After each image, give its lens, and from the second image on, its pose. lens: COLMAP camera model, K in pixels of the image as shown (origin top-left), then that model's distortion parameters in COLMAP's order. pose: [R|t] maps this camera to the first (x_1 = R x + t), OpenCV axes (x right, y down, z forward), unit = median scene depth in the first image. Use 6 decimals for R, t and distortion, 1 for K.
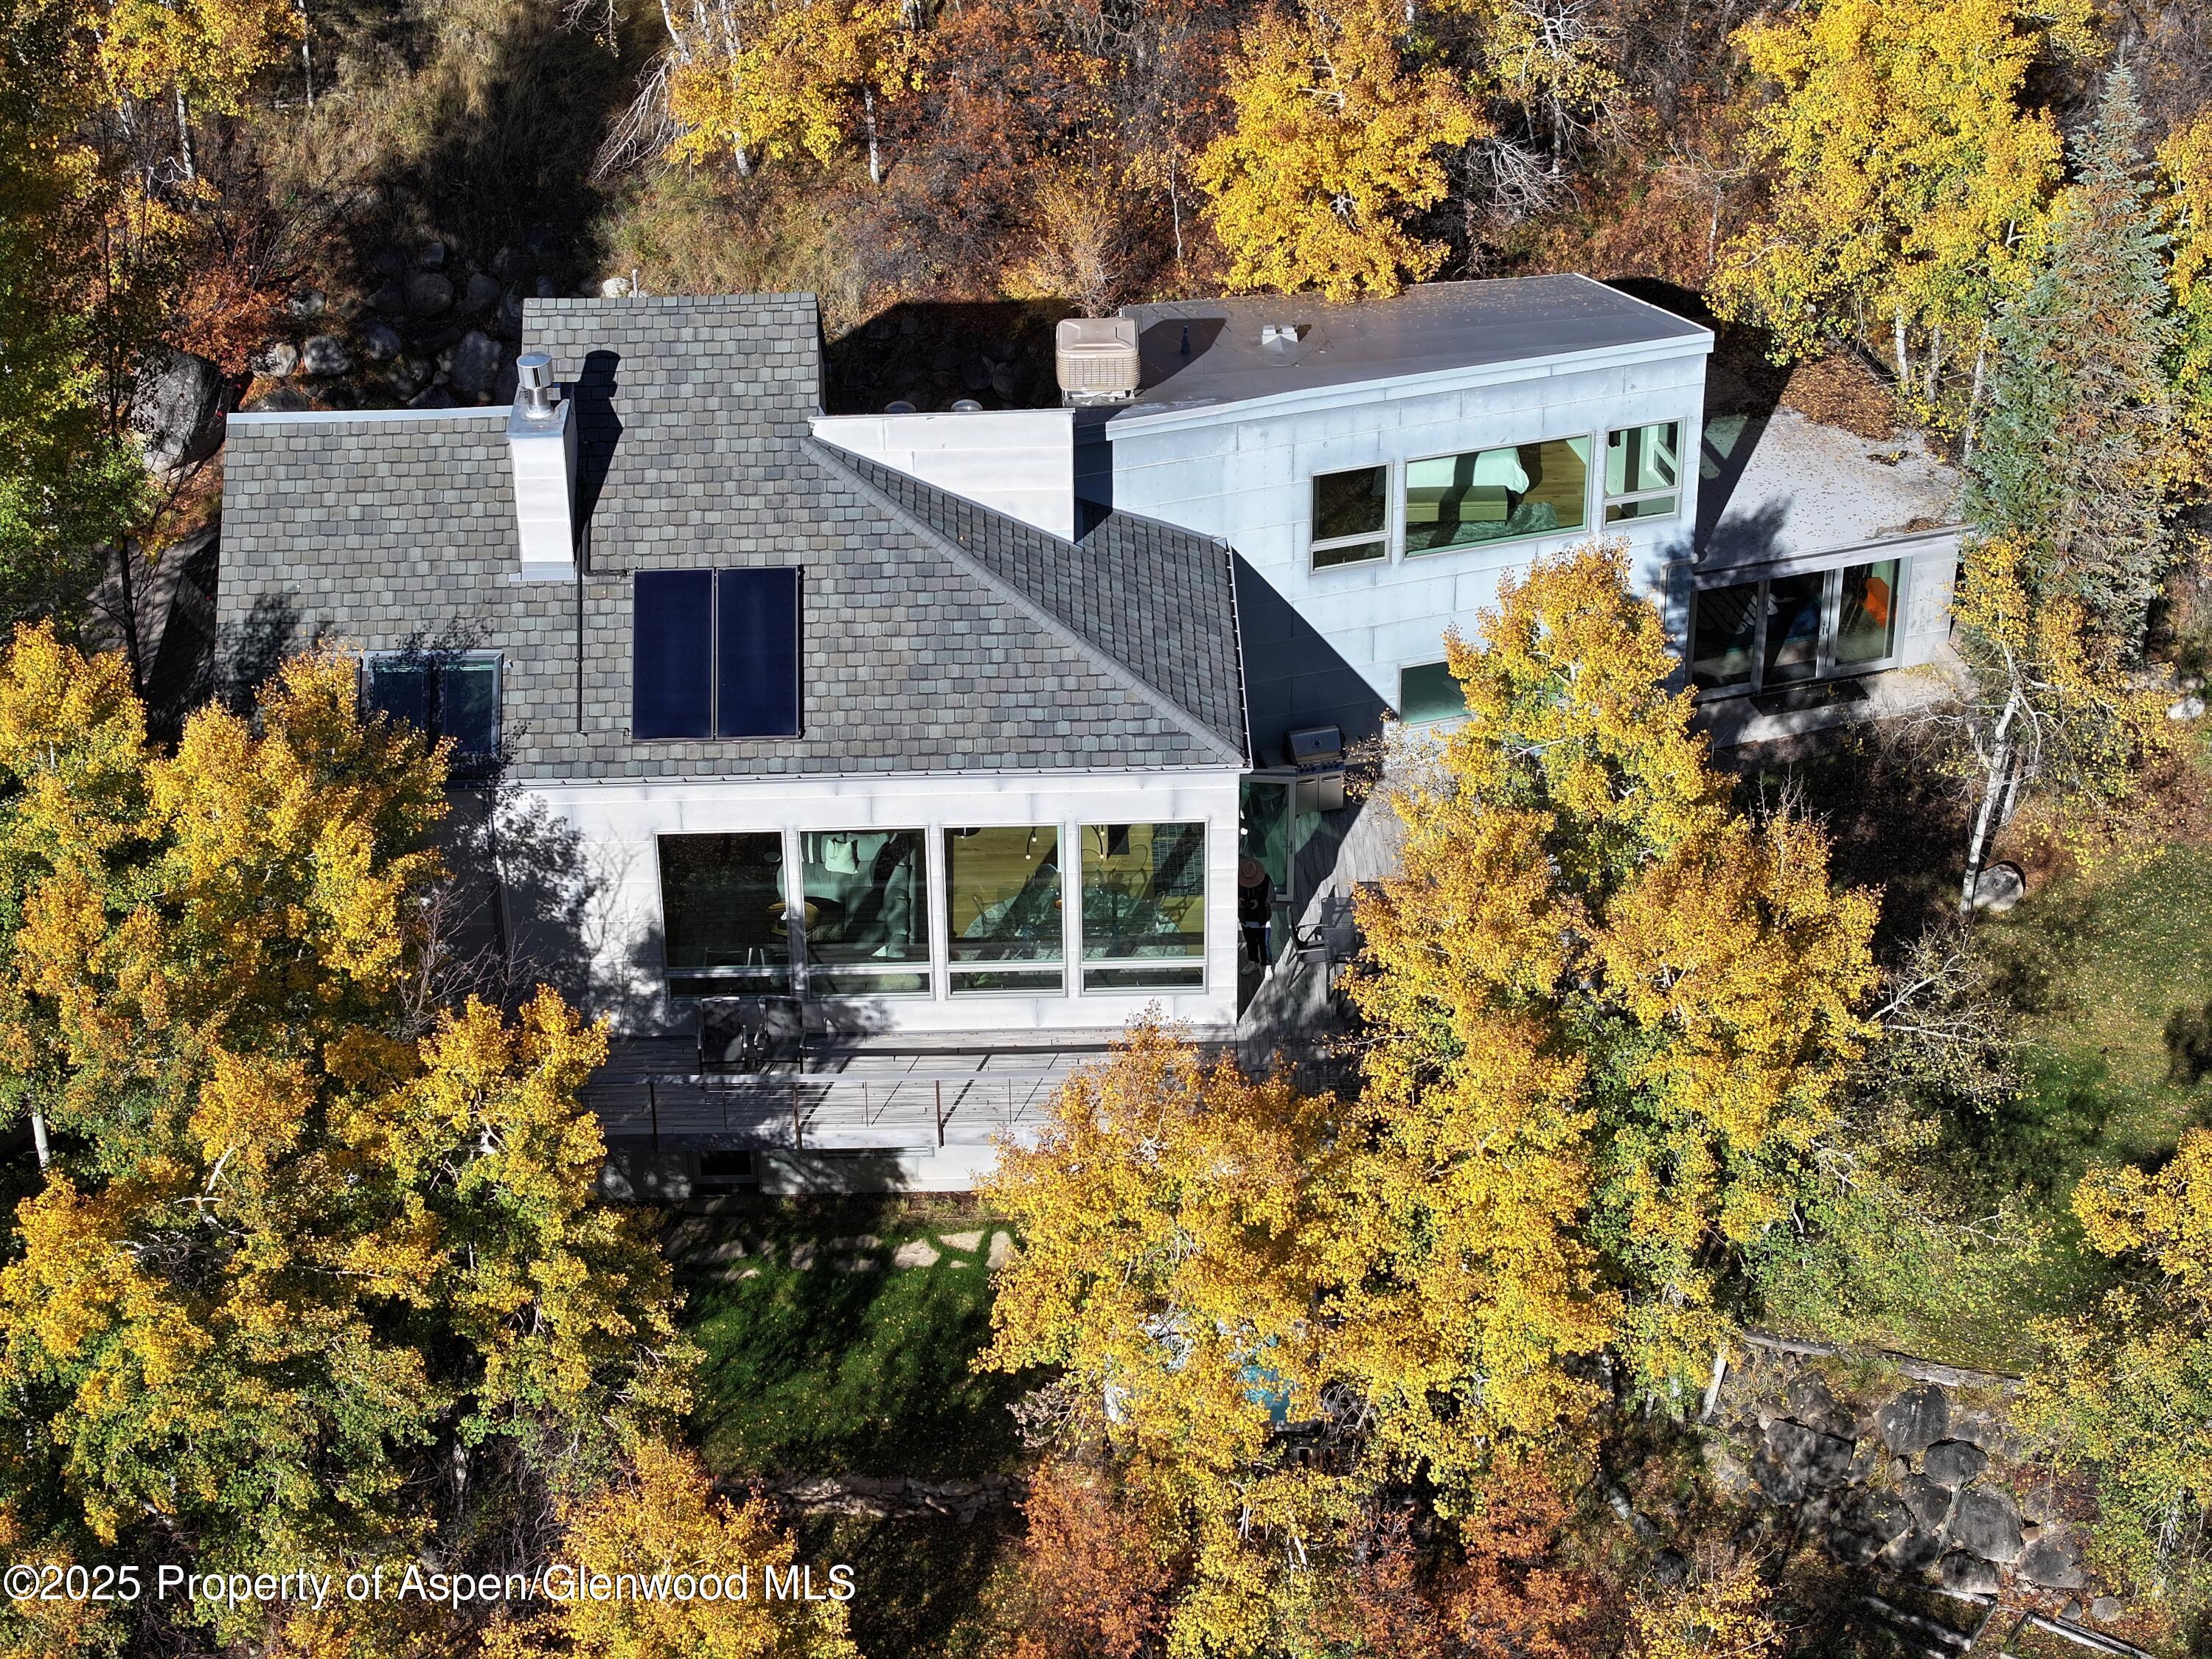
lens RADIAL K [[4471.6, 0, 1106.0], [0, 4471.6, 829.5], [0, 0, 1]] dist [-0.241421, 1.333929]
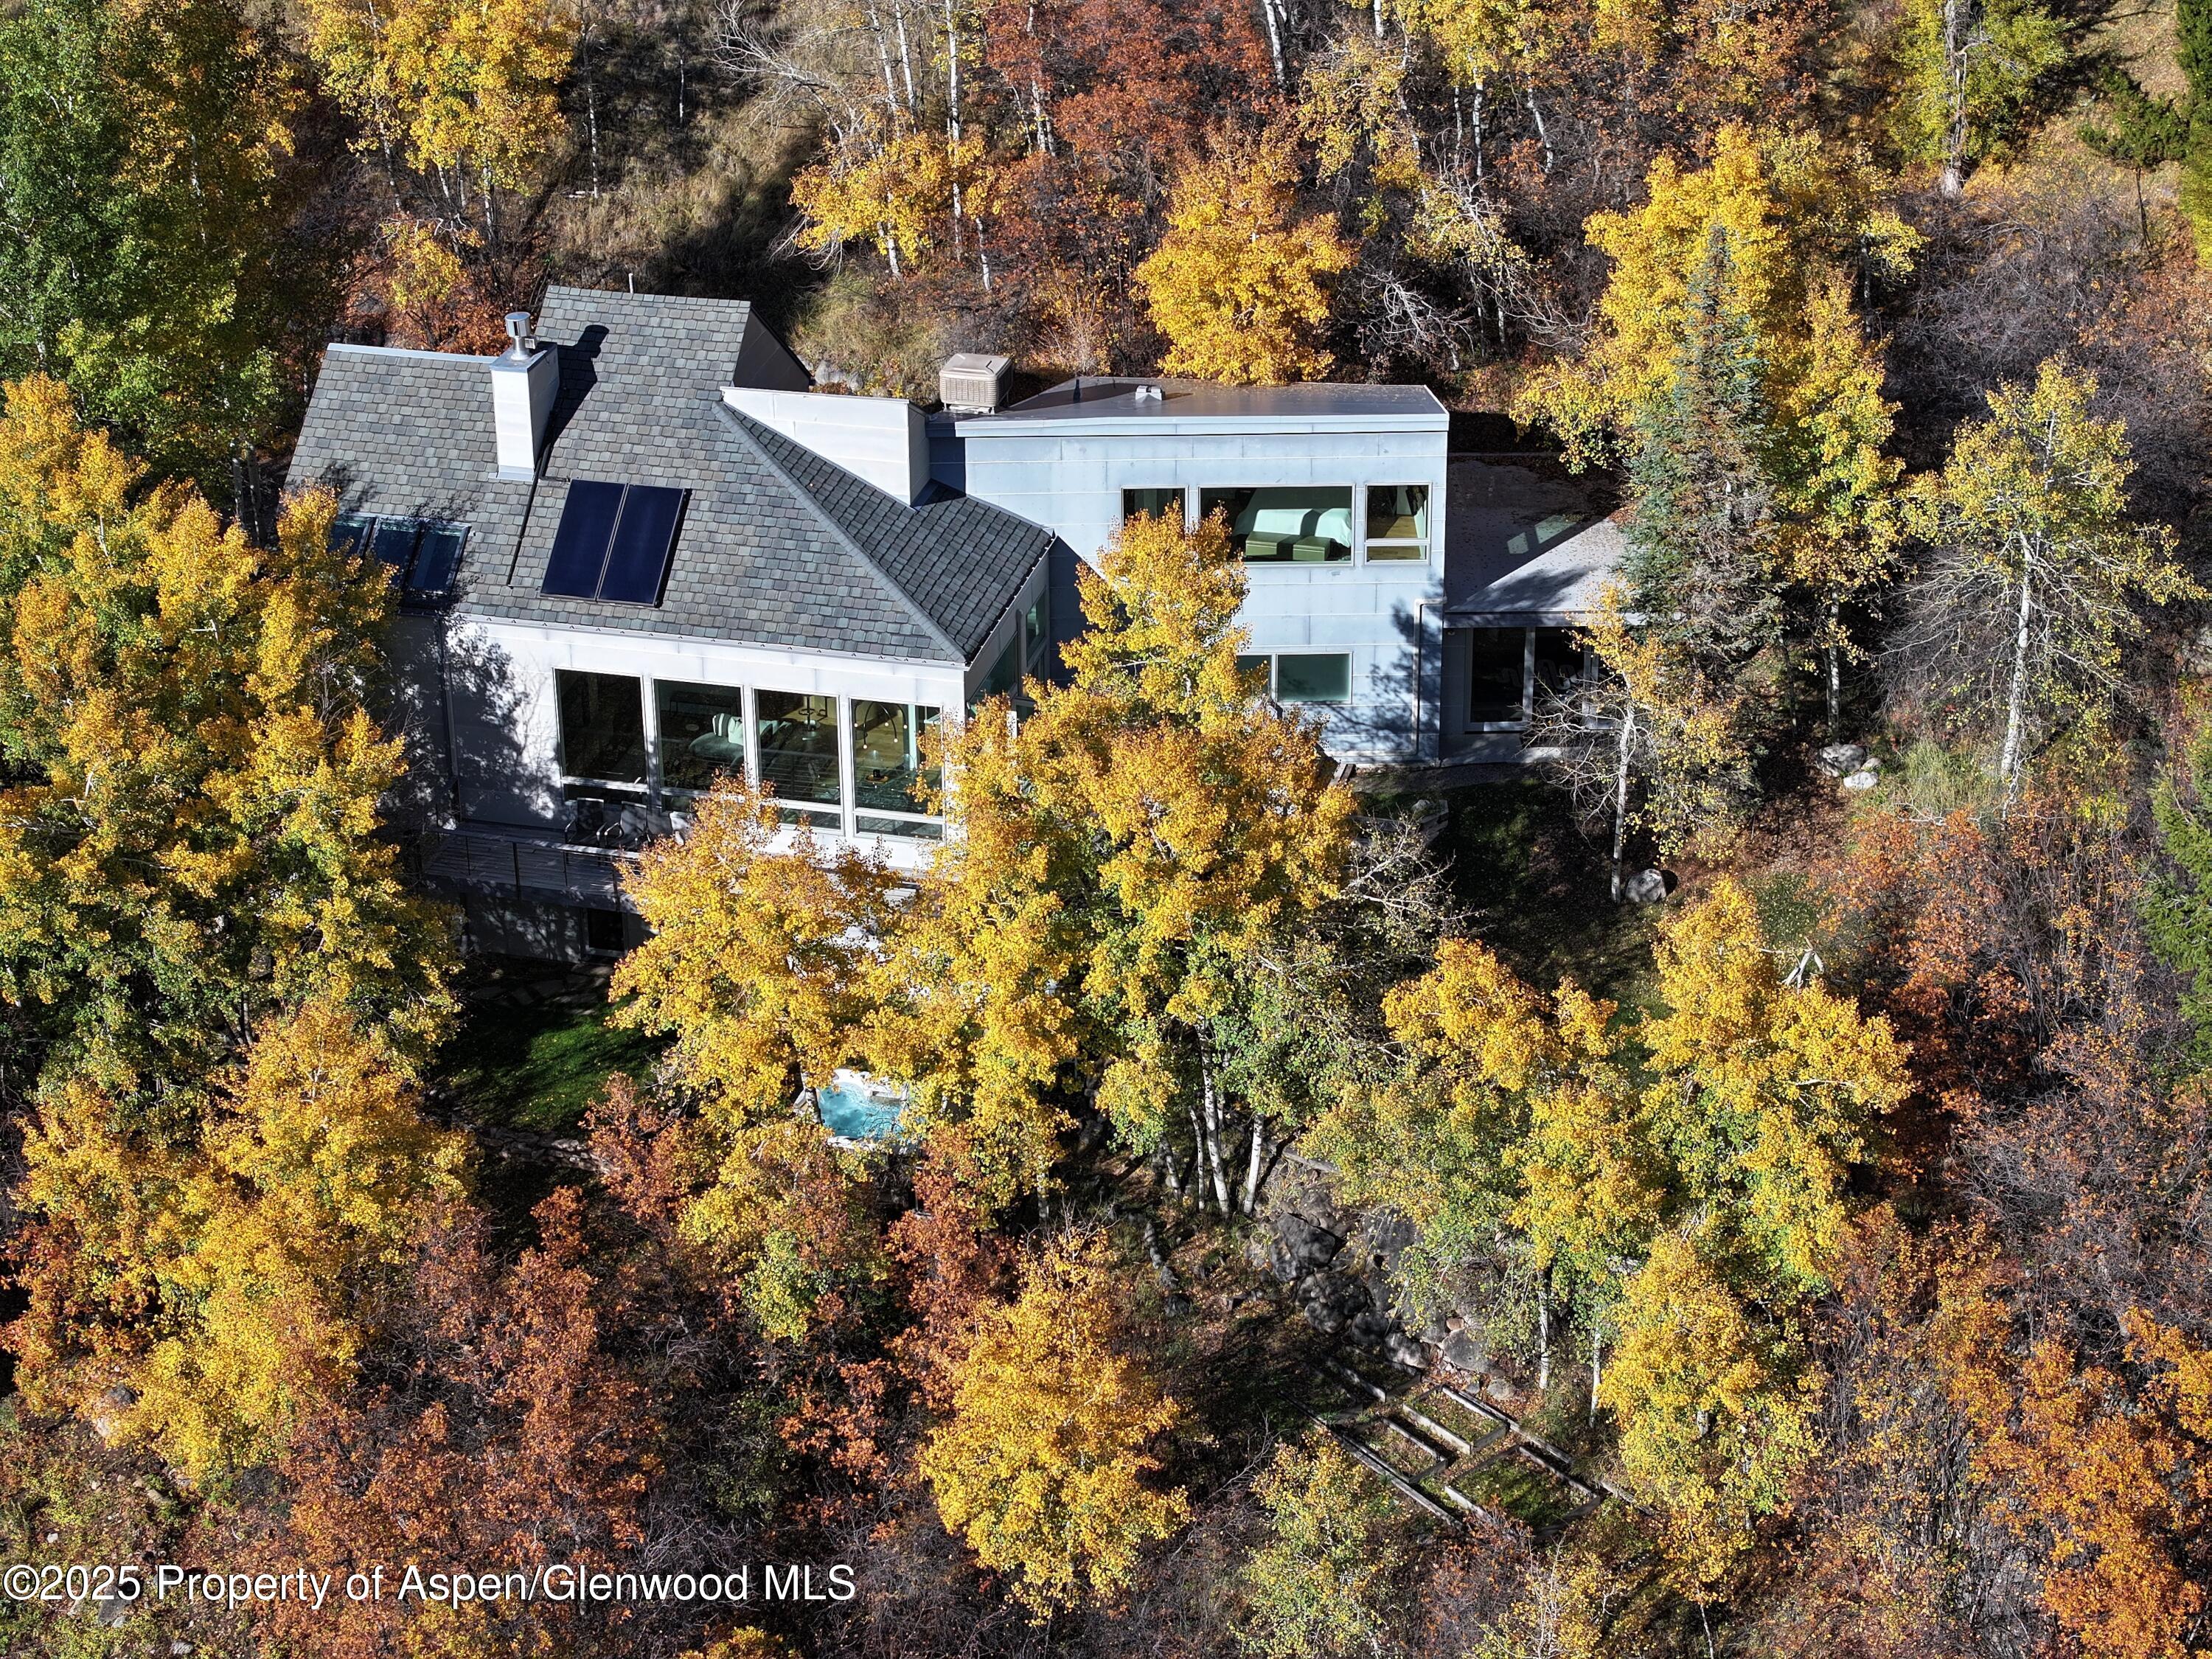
lens RADIAL K [[4471.6, 0, 1106.0], [0, 4471.6, 829.5], [0, 0, 1]] dist [-0.241421, 1.333929]
pose [[0.961381, 0.124547, -0.245428, 0.402023], [-0.148443, 0.985571, -0.081329, 0.135480], [0.231757, 0.114620, 0.965997, -0.273109]]
